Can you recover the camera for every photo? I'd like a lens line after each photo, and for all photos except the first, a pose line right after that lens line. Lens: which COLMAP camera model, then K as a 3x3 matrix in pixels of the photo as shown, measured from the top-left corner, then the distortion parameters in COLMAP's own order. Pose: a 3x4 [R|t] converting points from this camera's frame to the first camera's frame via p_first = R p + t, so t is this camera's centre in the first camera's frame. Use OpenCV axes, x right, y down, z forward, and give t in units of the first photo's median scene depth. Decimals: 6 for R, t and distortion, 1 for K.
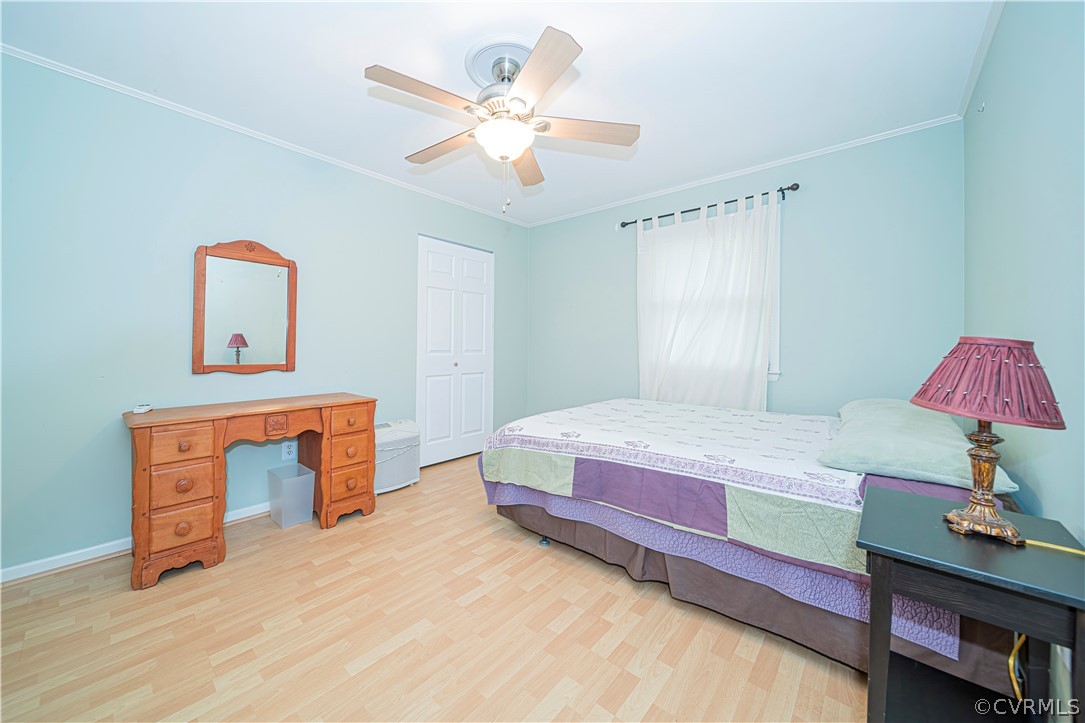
lens RADIAL K [[399.5, 0, 519.2], [0, 399.5, 340.8], [0, 0, 1]] dist [-0.000986, -0.000121]
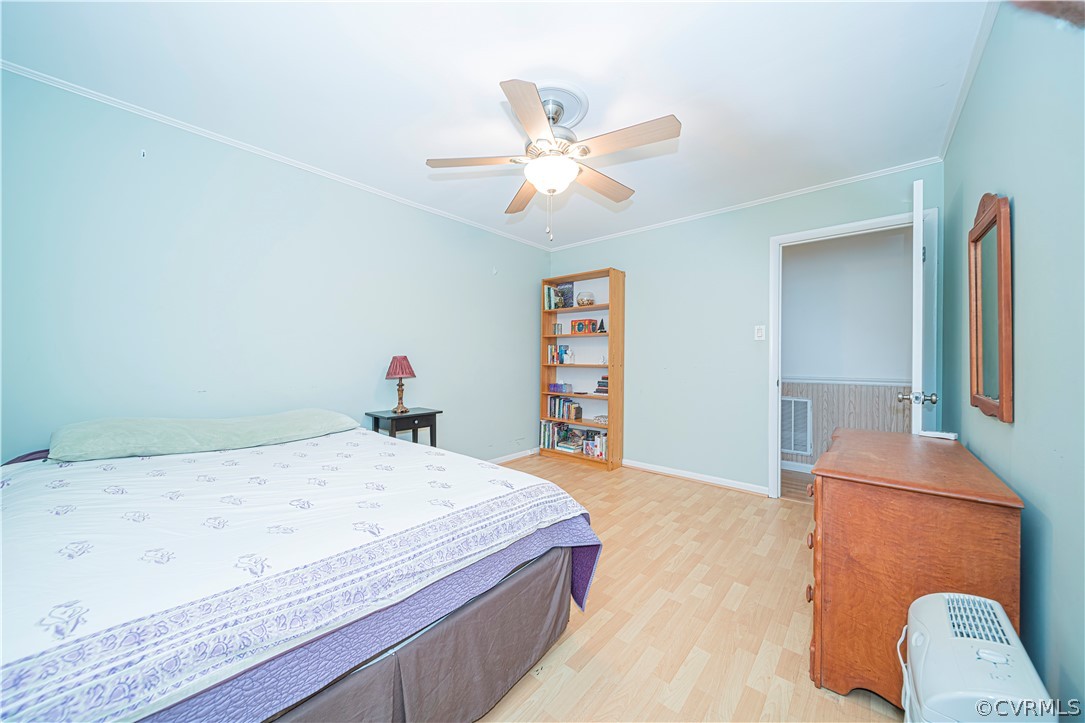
lens RADIAL K [[383.0, 0, 534.7], [0, 383.0, 358.4], [0, 0, 1]] dist [-0.001531, -0.000344]
pose [[-0.999752, -0.007066, -0.021098, 0.016927], [-0.006955, 0.999962, -0.005318, 0.011070], [0.021135, -0.005170, -0.999763, 2.041201]]
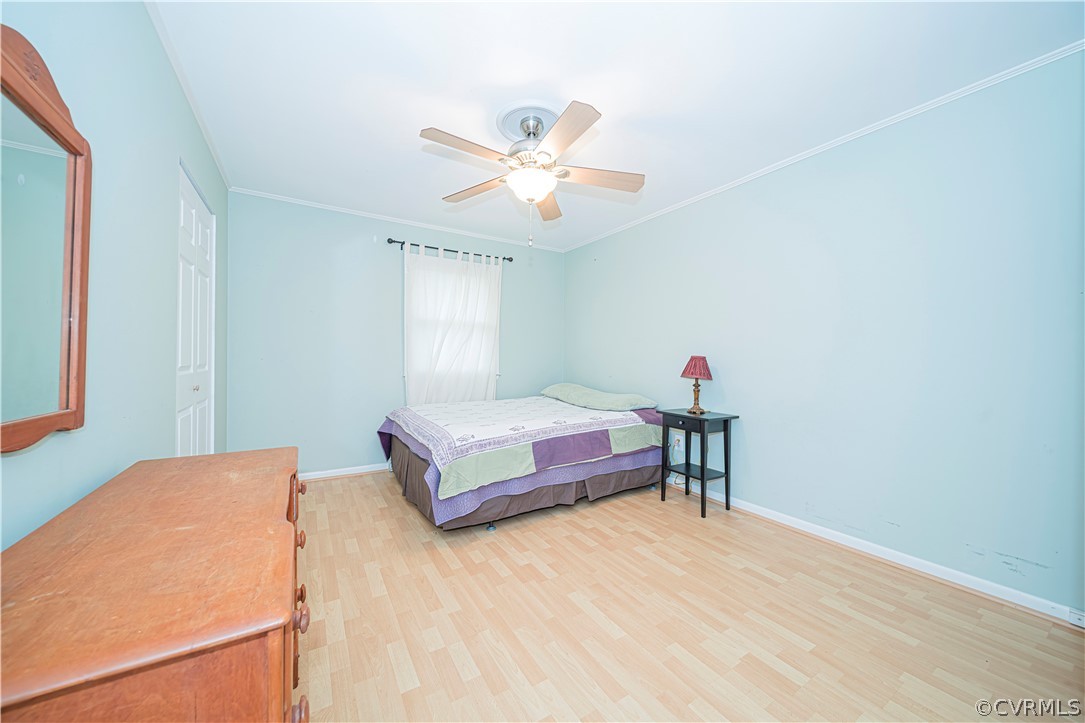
lens RADIAL K [[383.0, 0, 534.7], [0, 383.0, 358.4], [0, 0, 1]] dist [-0.001531, -0.000344]
pose [[0.276620, -0.005081, 0.960966, -1.122399], [-0.014296, 0.999854, 0.009402, 0.001360], [-0.960873, -0.016339, 0.276507, 0.675029]]
